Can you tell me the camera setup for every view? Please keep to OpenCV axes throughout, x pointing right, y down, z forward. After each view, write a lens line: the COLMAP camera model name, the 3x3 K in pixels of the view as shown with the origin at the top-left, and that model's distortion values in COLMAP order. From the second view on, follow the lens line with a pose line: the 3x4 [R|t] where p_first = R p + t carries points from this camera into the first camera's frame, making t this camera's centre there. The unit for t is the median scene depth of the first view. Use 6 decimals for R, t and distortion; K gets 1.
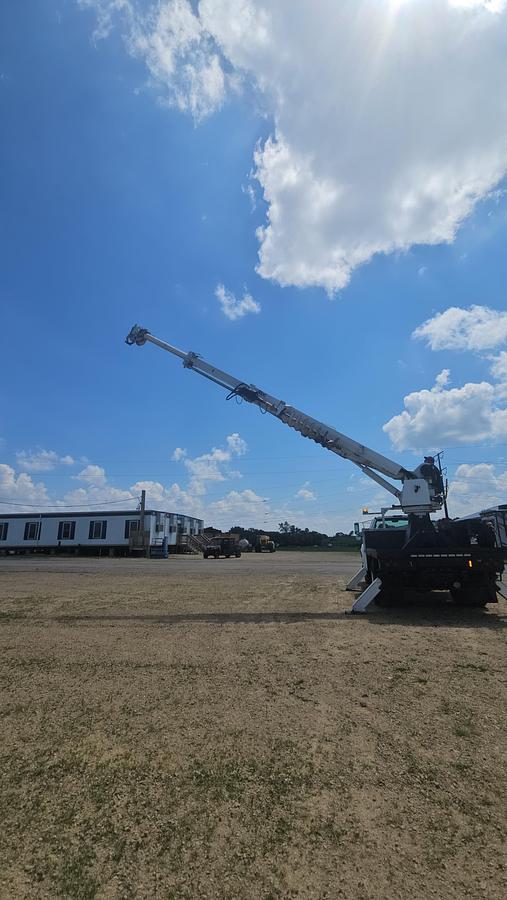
lens RADIAL K [[377.7, 0, 245.5], [0, 377.7, 443.4], [0, 0, 1]] dist [0.001641, -0.006533]
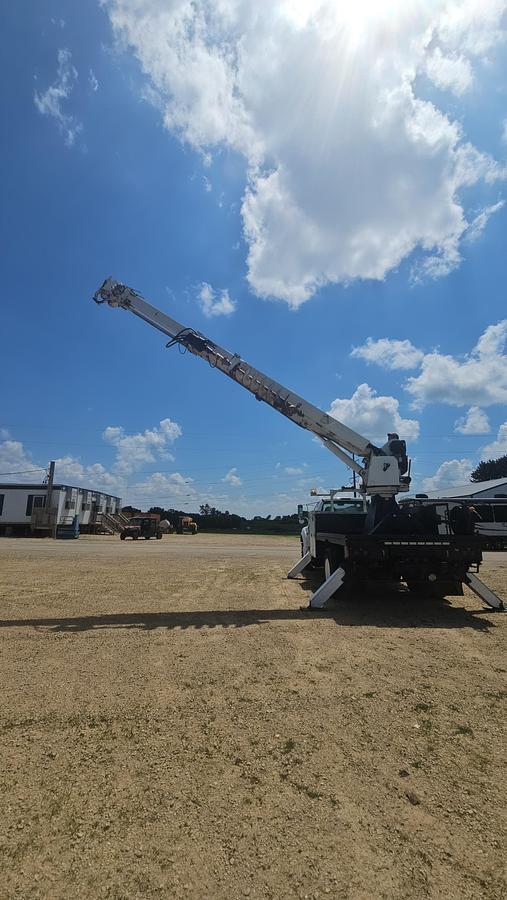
lens RADIAL K [[377.7, 0, 250.5], [0, 377.7, 446.9], [0, 0, 1]] dist [0.001641, -0.006533]
pose [[0.975342, 0.066099, 0.210567, -0.061016], [-0.077338, 0.995962, 0.045588, 0.089130], [-0.206704, -0.060748, 0.976516, 0.329115]]
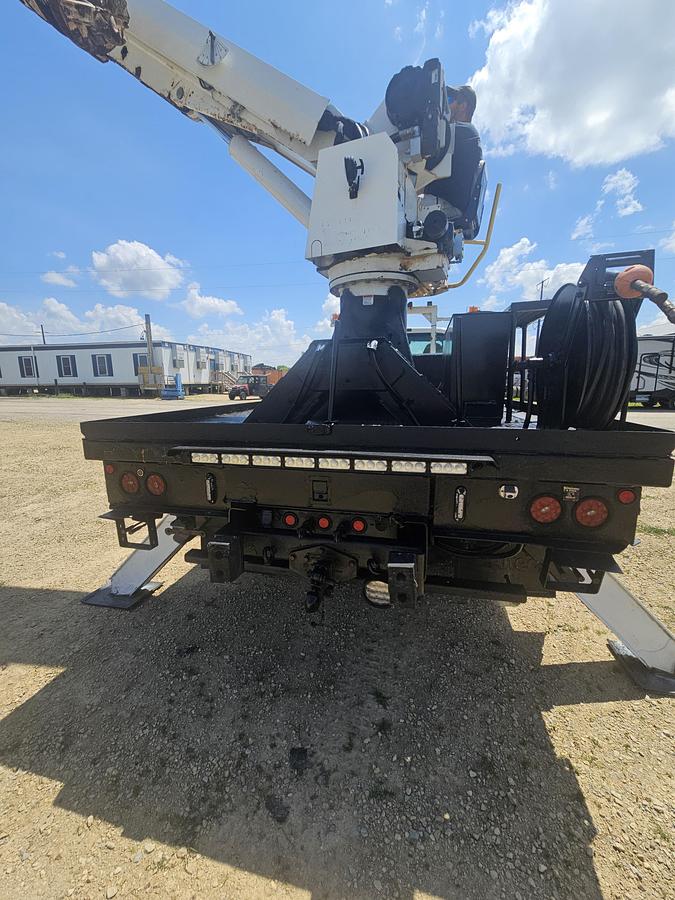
lens RADIAL K [[373.6, 0, 333.3], [0, 373.6, 454.8], [0, 0, 1]] dist [-0.003703, -0.000993]
pose [[0.999995, 0.002664, -0.001868, 0.679617], [-0.001577, 0.898910, 0.438130, 0.270627], [0.002846, -0.438125, 0.898909, 1.072716]]
